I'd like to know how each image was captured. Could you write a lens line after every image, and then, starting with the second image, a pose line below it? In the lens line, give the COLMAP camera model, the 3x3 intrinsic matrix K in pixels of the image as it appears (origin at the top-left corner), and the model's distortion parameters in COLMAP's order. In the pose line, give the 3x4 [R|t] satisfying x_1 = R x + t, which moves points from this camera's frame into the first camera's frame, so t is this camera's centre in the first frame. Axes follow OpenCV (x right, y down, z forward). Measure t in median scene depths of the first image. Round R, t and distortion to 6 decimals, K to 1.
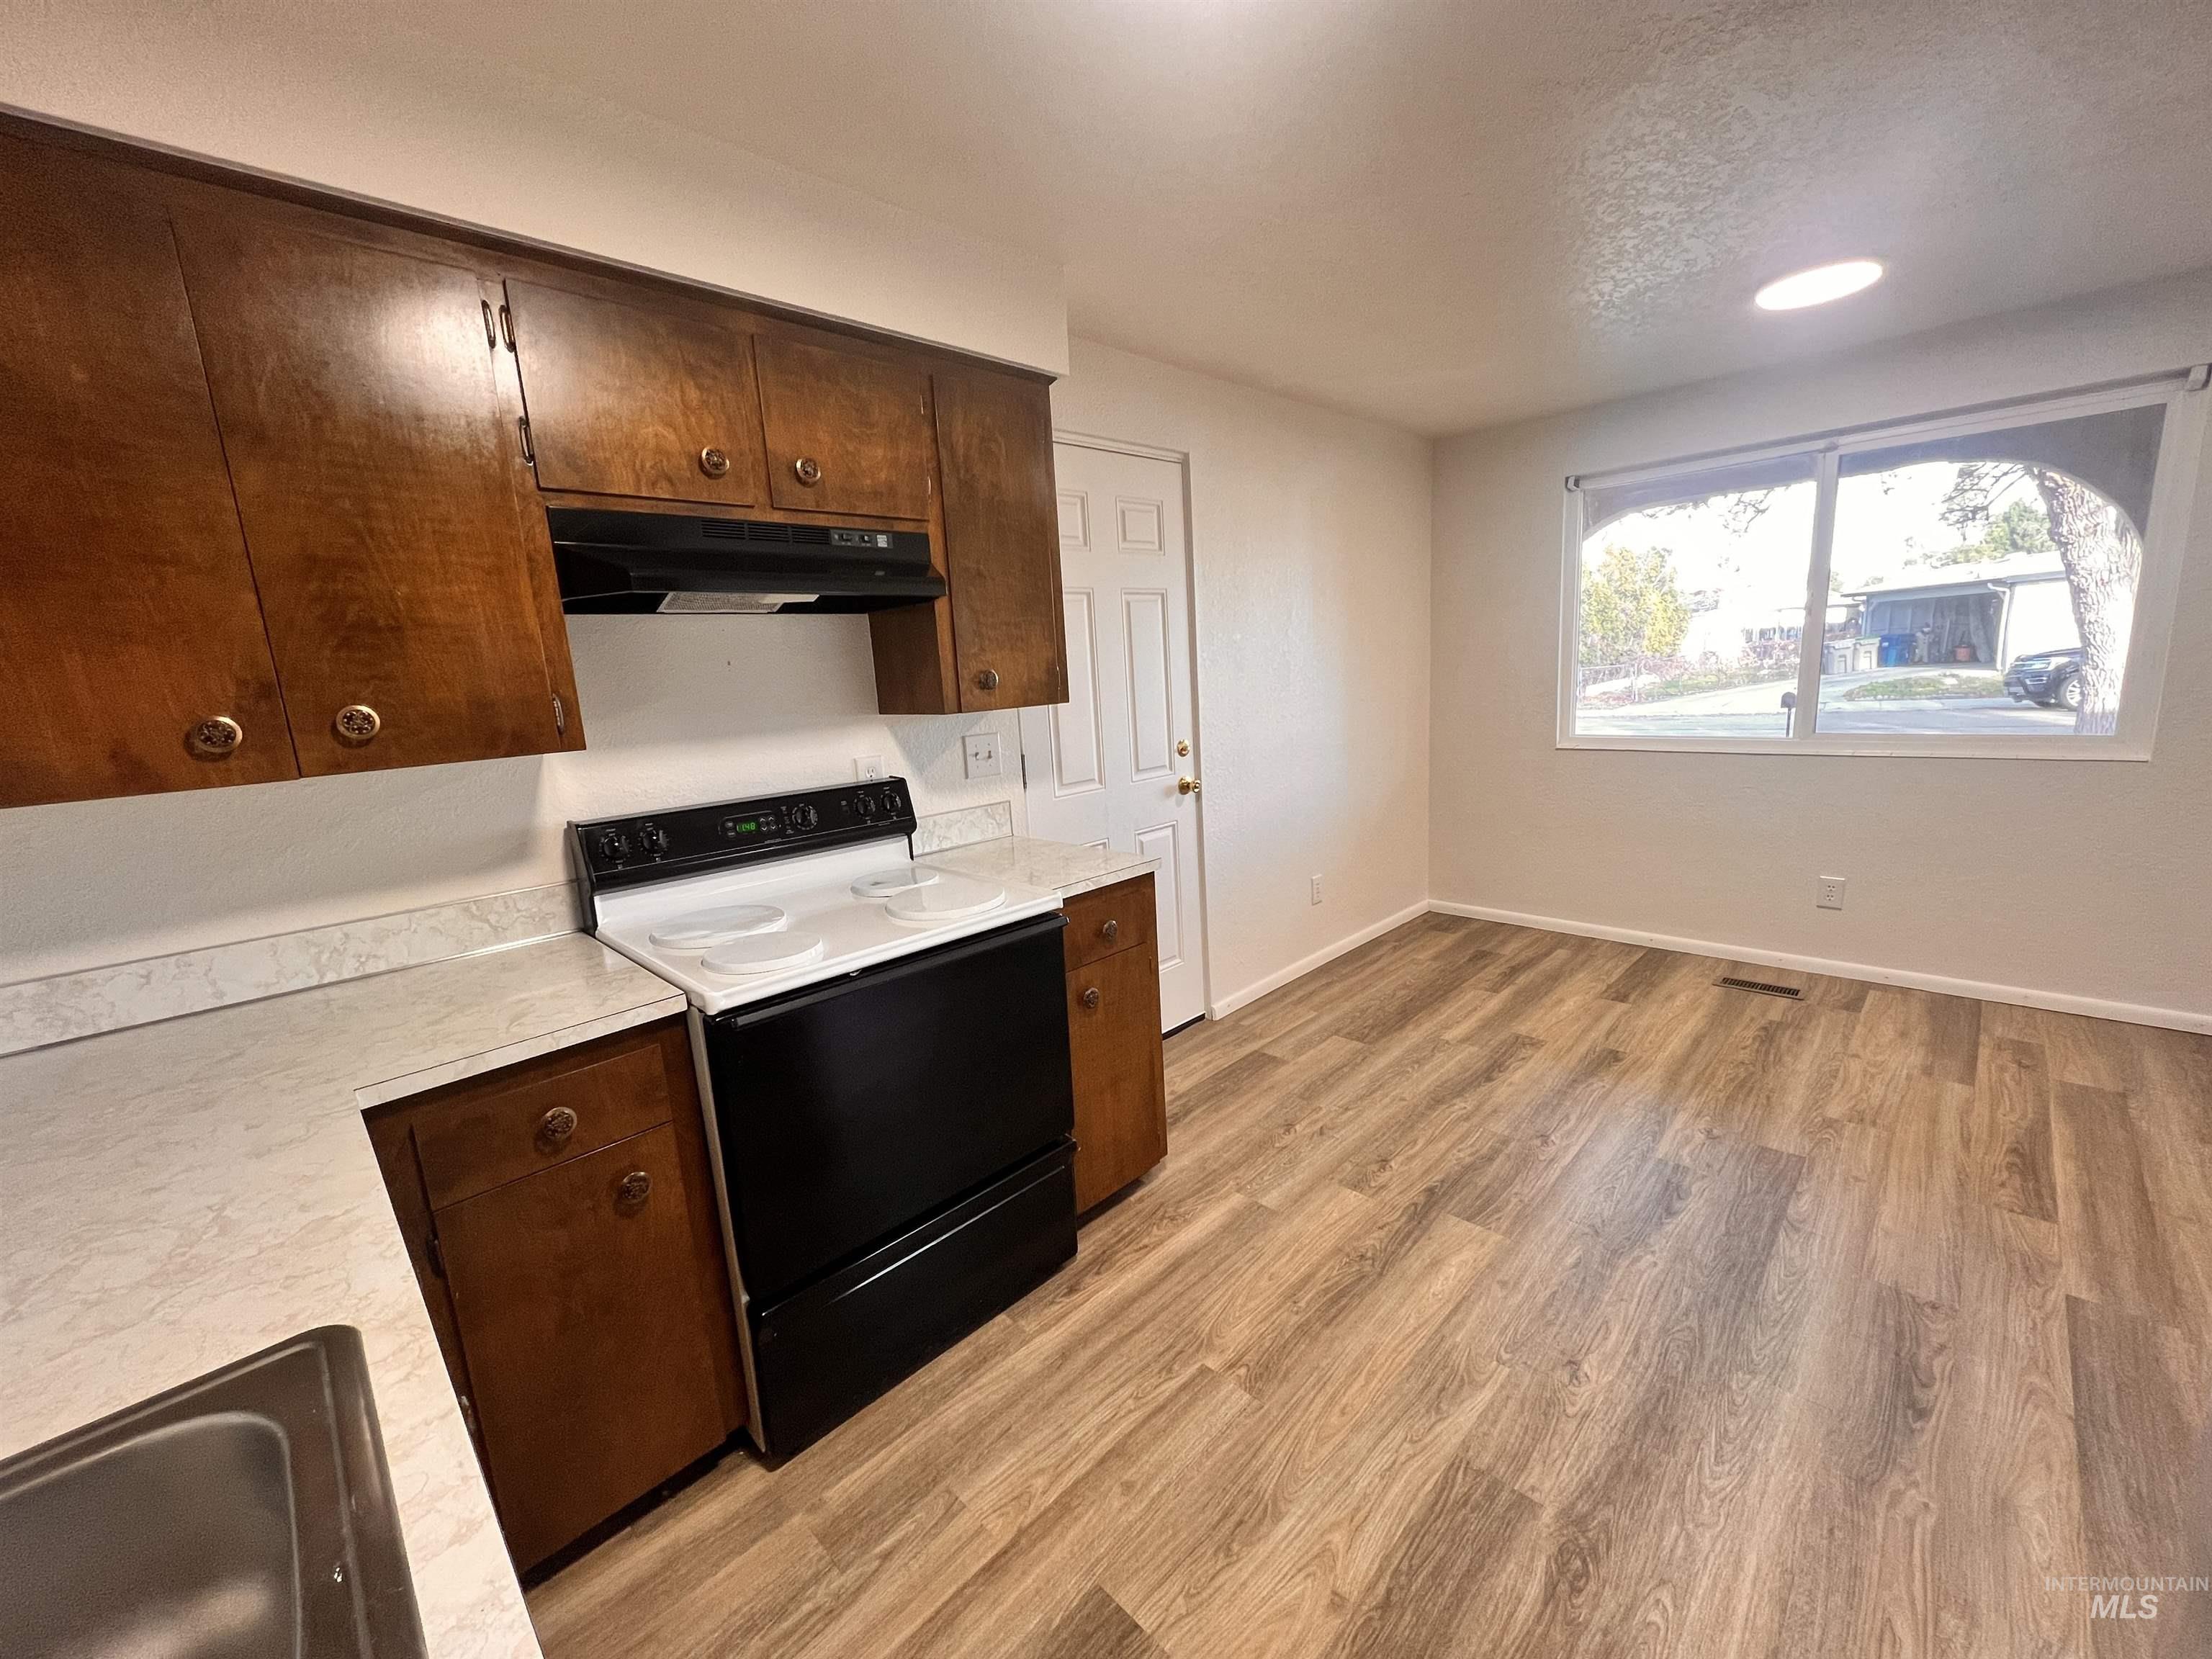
lens RADIAL K [[881.1, 0, 1103.7], [0, 881.1, 840.5], [0, 0, 1]] dist [-0.000991, 0.000170]
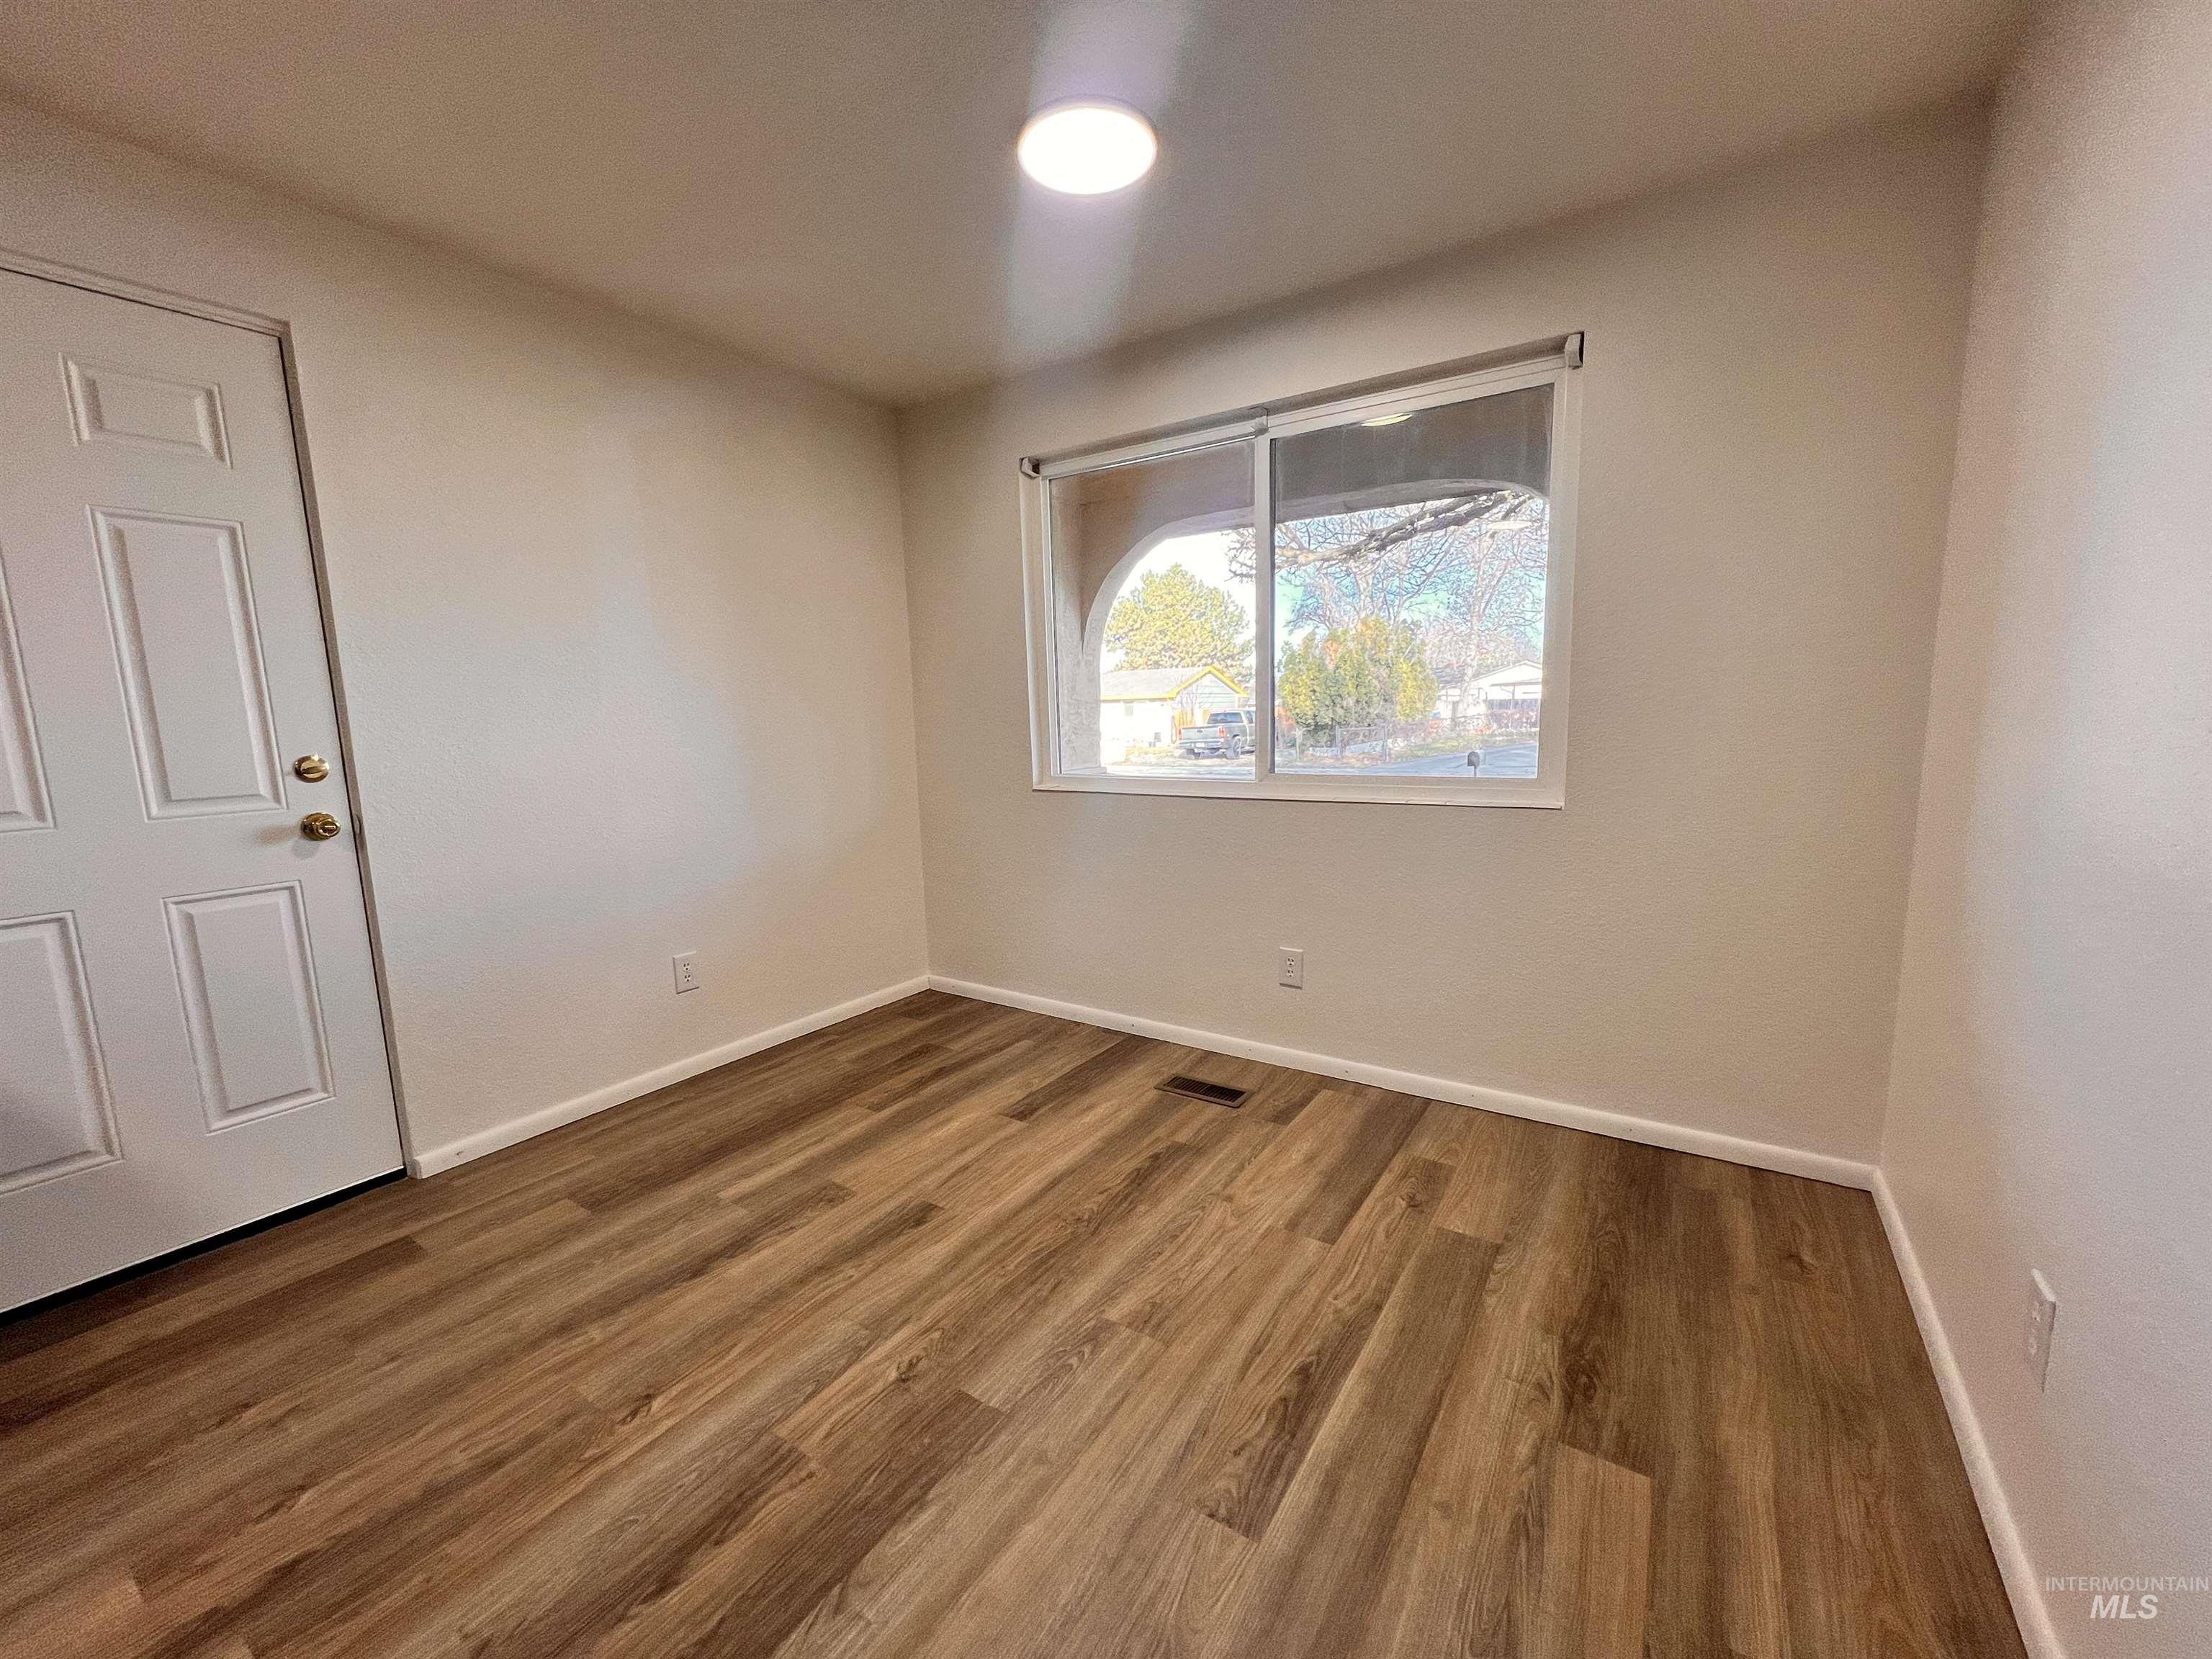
lens RADIAL K [[881.1, 0, 1107.5], [0, 881.1, 840.1], [0, 0, 1]] dist [-0.000991, 0.000170]
pose [[0.980575, 0.008425, 0.195962, 0.623643], [0.003189, 0.998260, -0.058877, -0.013981], [-0.196117, 0.058359, 0.978842, 0.283214]]
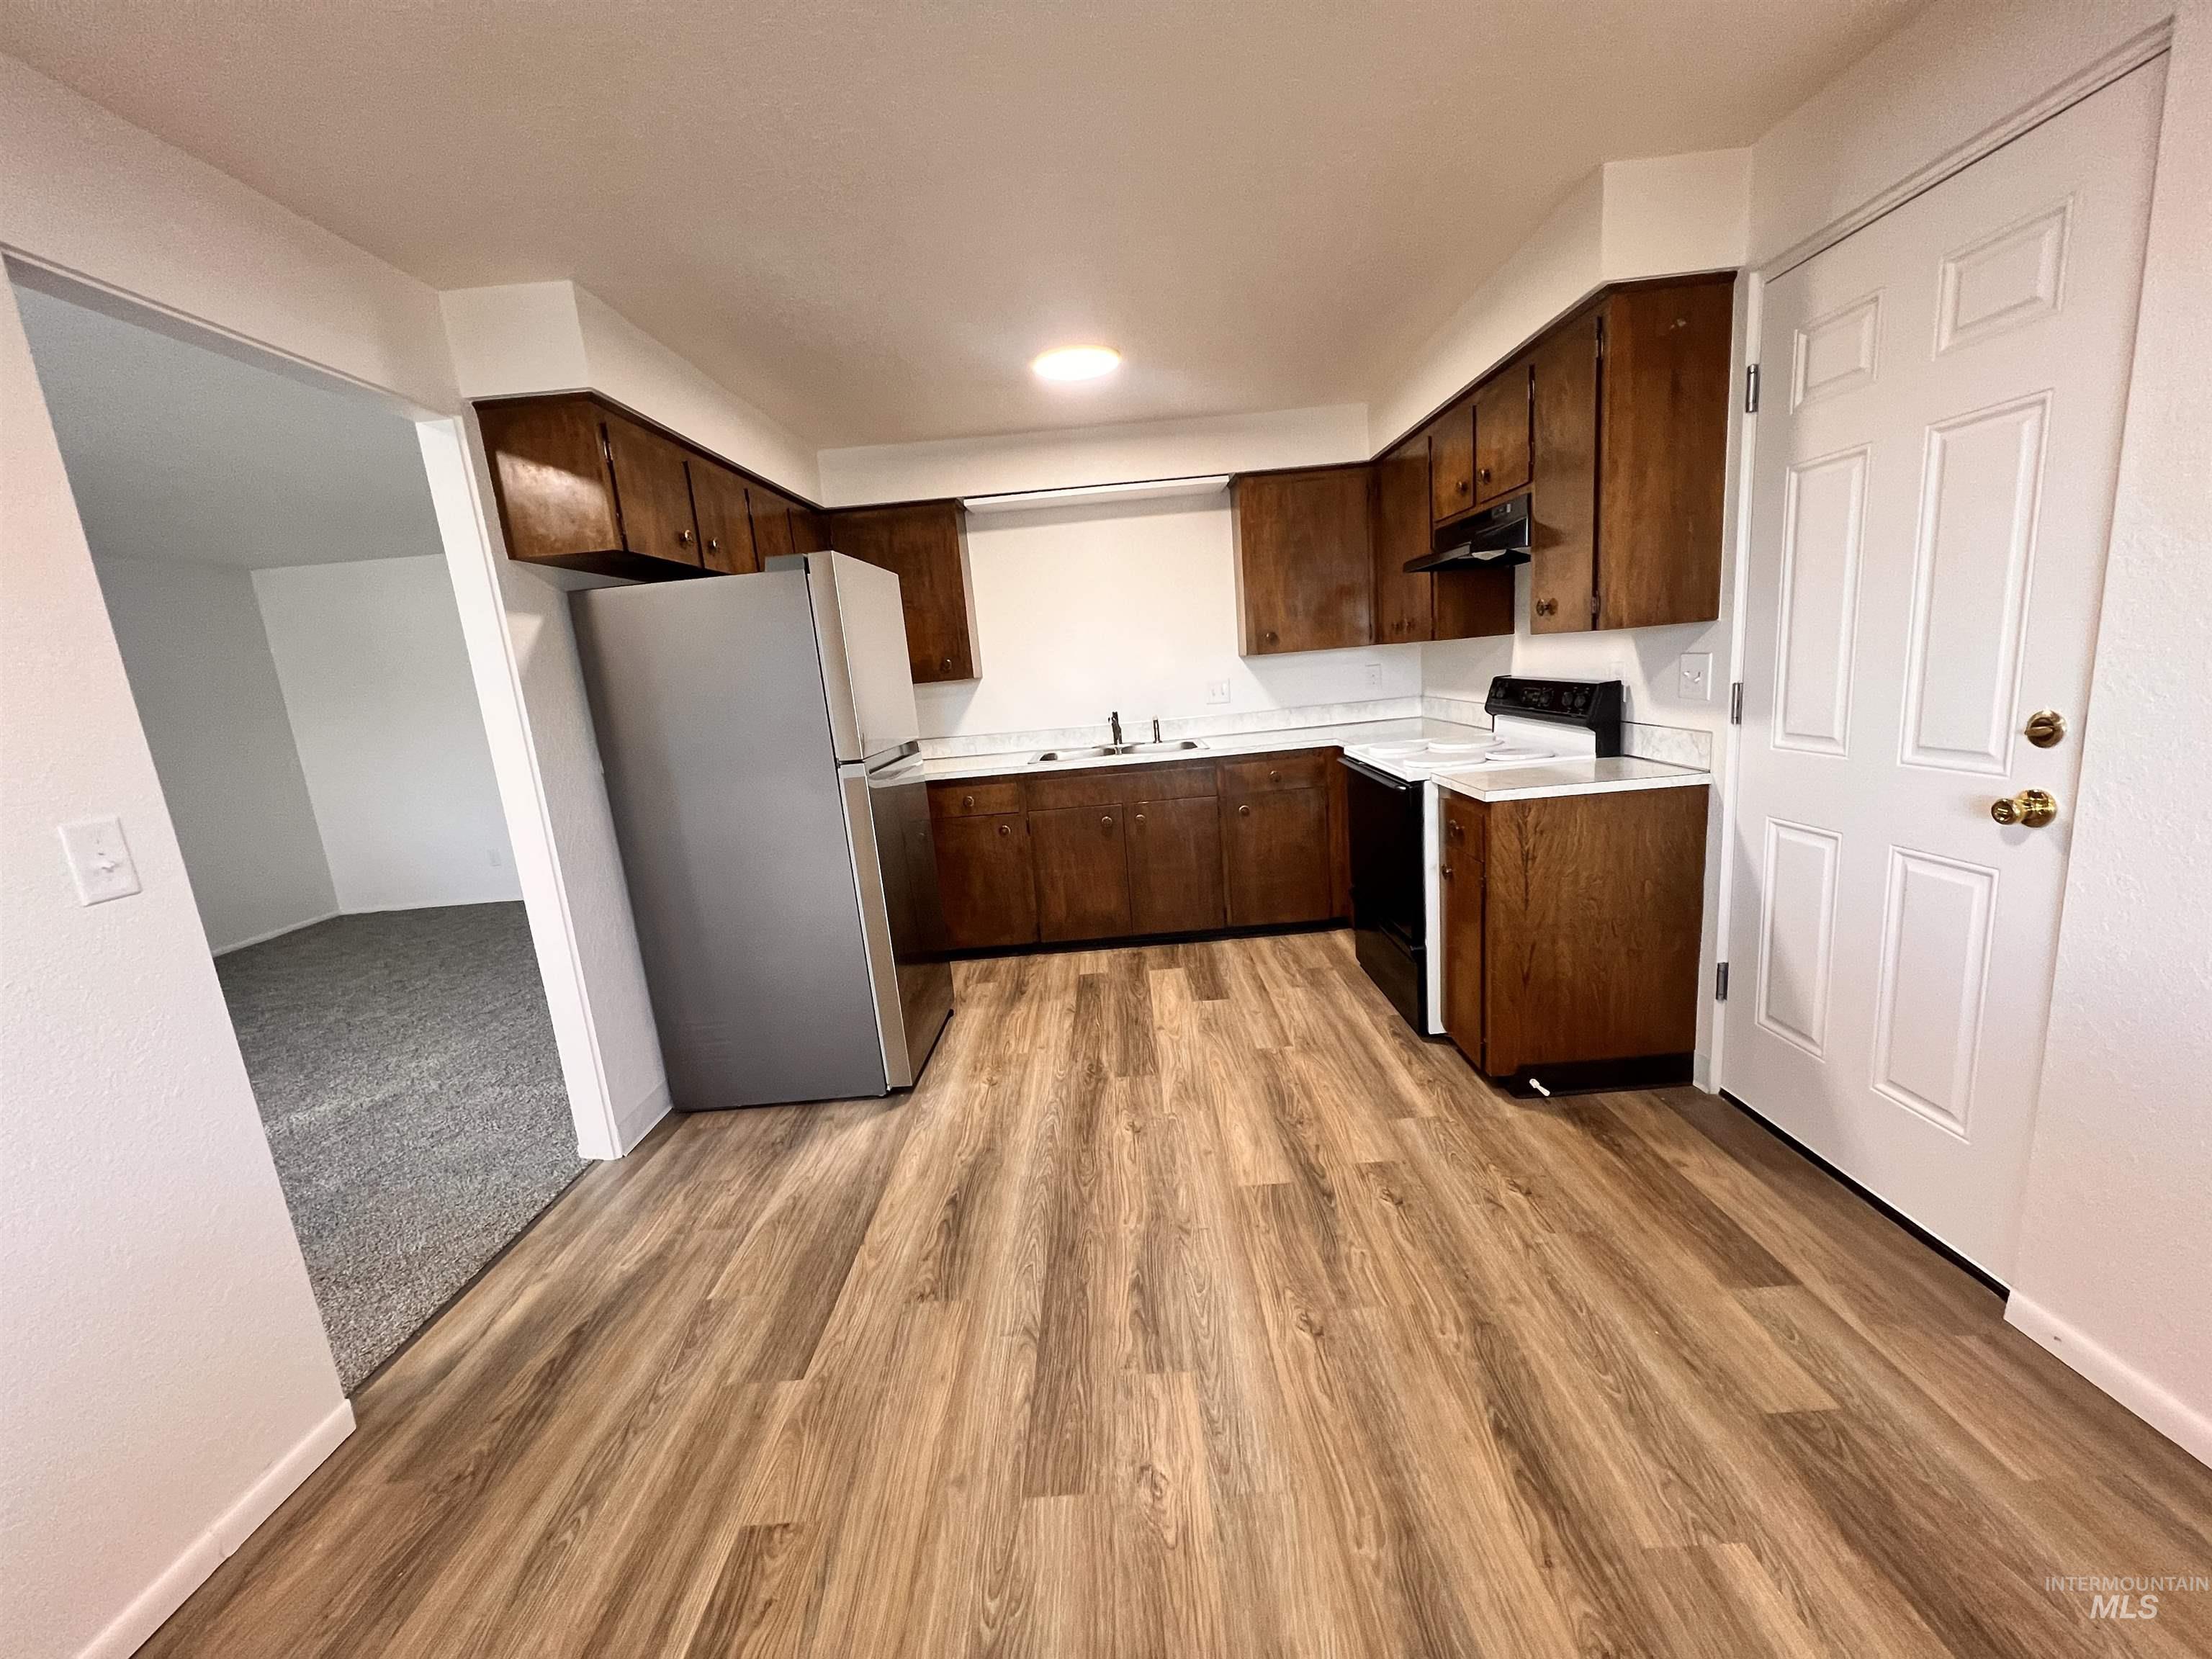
lens RADIAL K [[881.1, 0, 1106.5], [0, 881.1, 830.8], [0, 0, 1]] dist [-0.000991, 0.000170]
pose [[-0.702666, 0.248217, -0.666820, 0.882099], [-0.014013, 0.932167, 0.361757, -0.249622], [0.711382, 0.263538, -0.651524, 1.107773]]
